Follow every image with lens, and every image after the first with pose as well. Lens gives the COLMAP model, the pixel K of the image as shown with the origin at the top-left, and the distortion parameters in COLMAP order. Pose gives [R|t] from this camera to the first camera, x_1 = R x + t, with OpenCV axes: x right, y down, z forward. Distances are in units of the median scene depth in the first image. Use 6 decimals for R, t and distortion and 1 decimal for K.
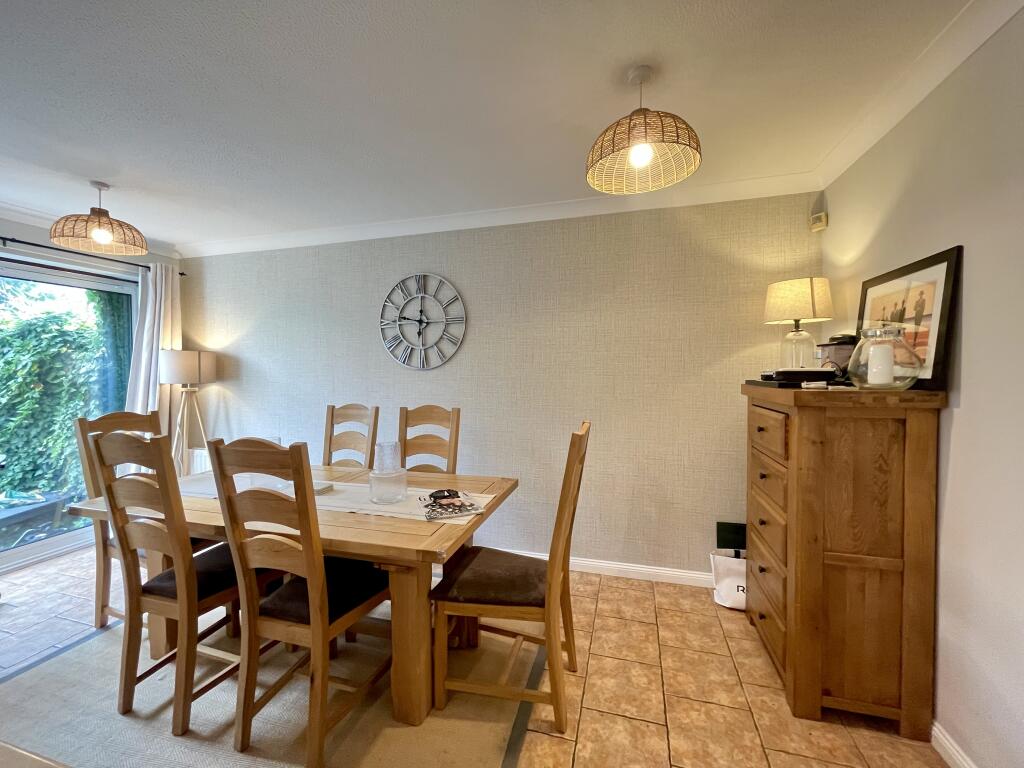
lens RADIAL K [[413.9, 0, 506.6], [0, 413.9, 381.4], [0, 0, 1]] dist [-0.000460, -0.000129]
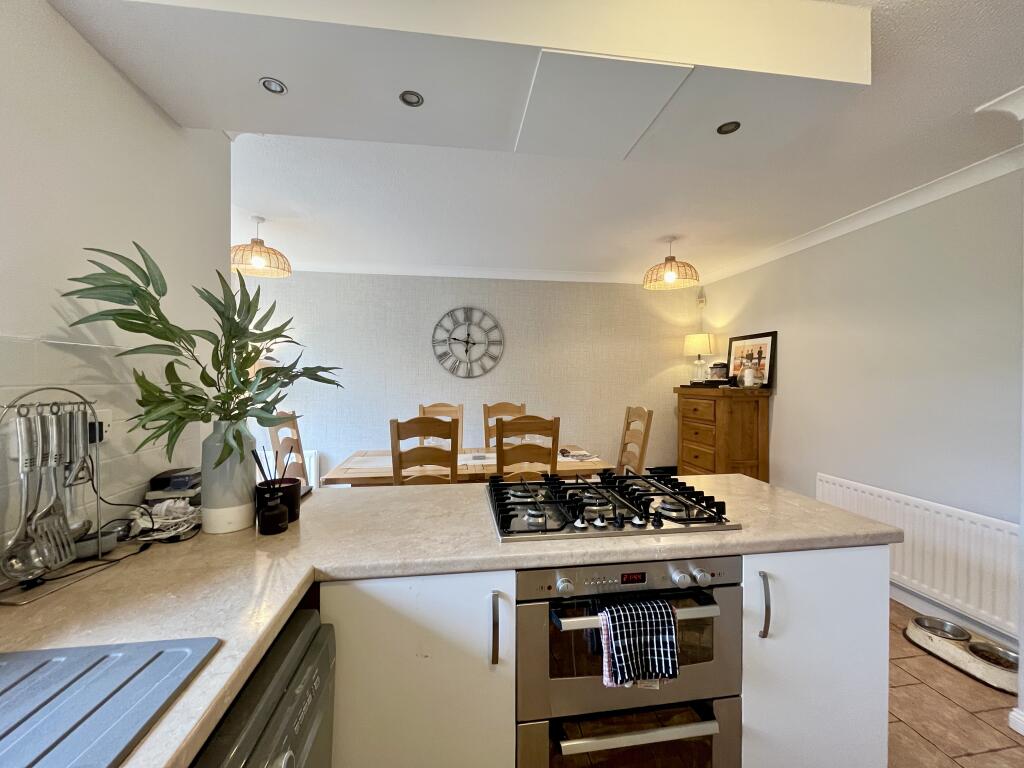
lens RADIAL K [[413.9, 0, 508.8], [0, 413.9, 383.0], [0, 0, 1]] dist [-0.000460, -0.000129]
pose [[0.910681, 0.003581, 0.413095, -0.827668], [0.004618, 0.999812, -0.018847, 0.017284], [-0.413085, 0.019071, 0.910493, -0.358150]]
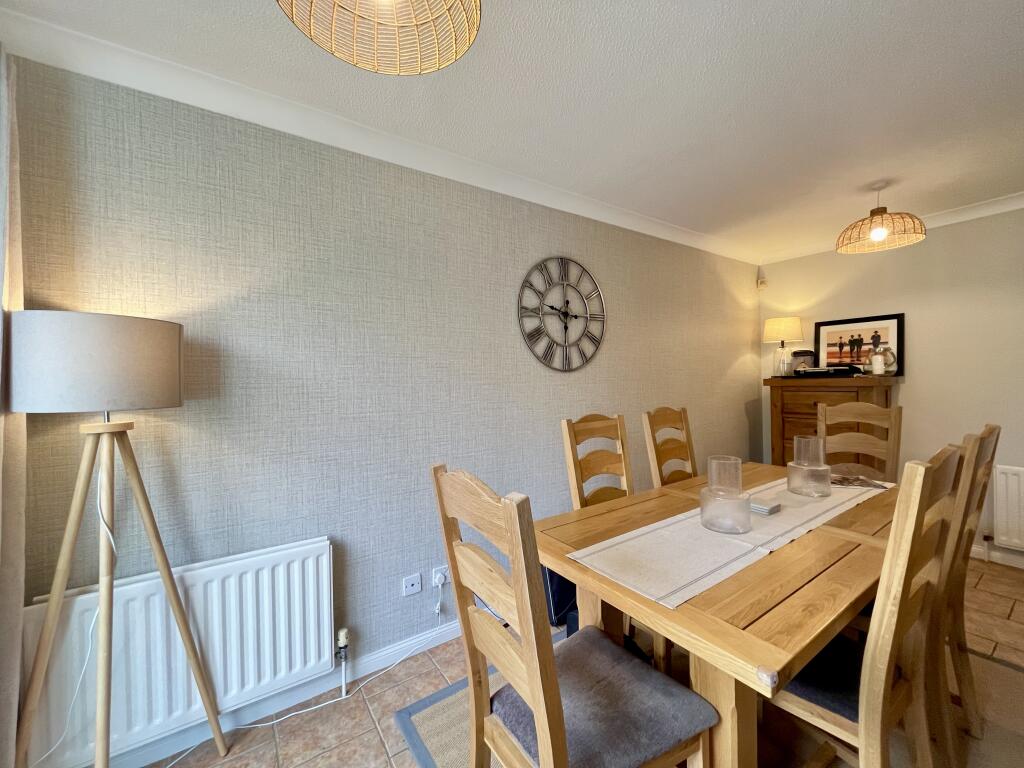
lens RADIAL K [[413.9, 0, 510.6], [0, 413.9, 383.8], [0, 0, 1]] dist [-0.000460, -0.000129]
pose [[0.629104, -0.017955, 0.777113, -1.204159], [0.040594, 0.999128, -0.009778, -0.000293], [-0.776260, 0.037698, 0.629285, 0.730640]]
